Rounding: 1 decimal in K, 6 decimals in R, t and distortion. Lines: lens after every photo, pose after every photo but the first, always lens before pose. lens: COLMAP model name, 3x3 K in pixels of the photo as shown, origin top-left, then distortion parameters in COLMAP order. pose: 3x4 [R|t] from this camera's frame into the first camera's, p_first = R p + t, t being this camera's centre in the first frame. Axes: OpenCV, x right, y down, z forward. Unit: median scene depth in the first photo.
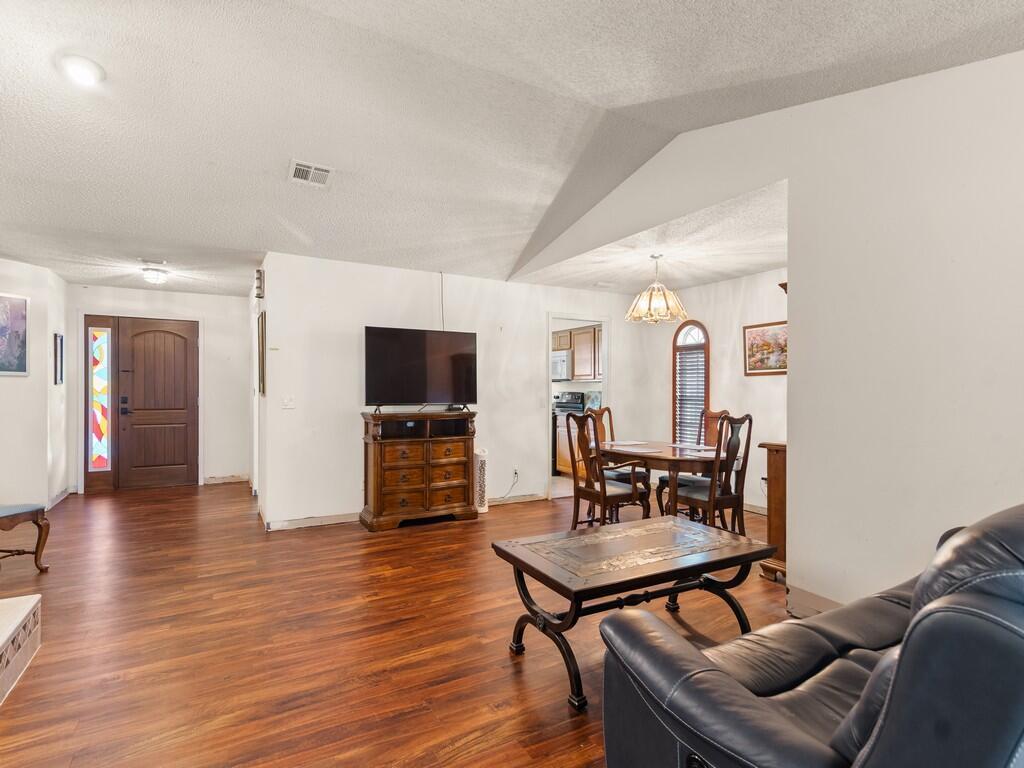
lens RADIAL K [[523.8, 0, 500.9], [0, 523.8, 382.3], [0, 0, 1]] dist [0.002009, -0.014802]
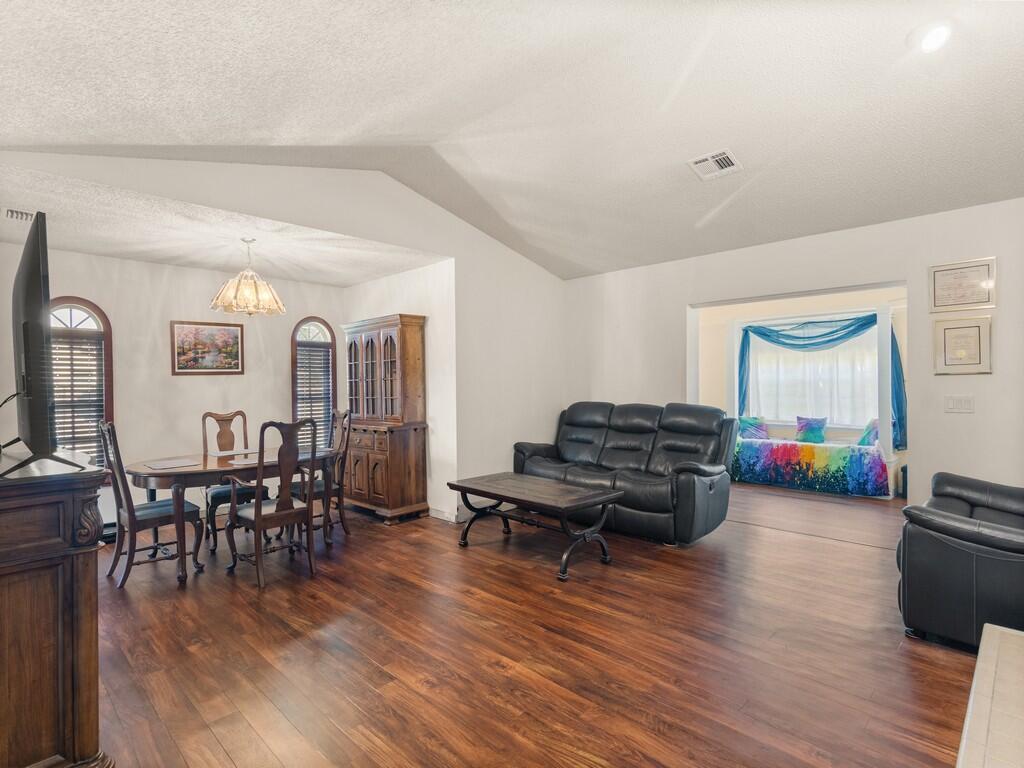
lens RADIAL K [[523.8, 0, 500.9], [0, 523.8, 382.3], [0, 0, 1]] dist [0.002009, -0.014802]
pose [[-0.280769, -0.002083, 0.959773, -0.762494], [-0.006122, 0.999981, 0.000379, -0.004565], [-0.959756, -0.005769, -0.280777, 0.946916]]
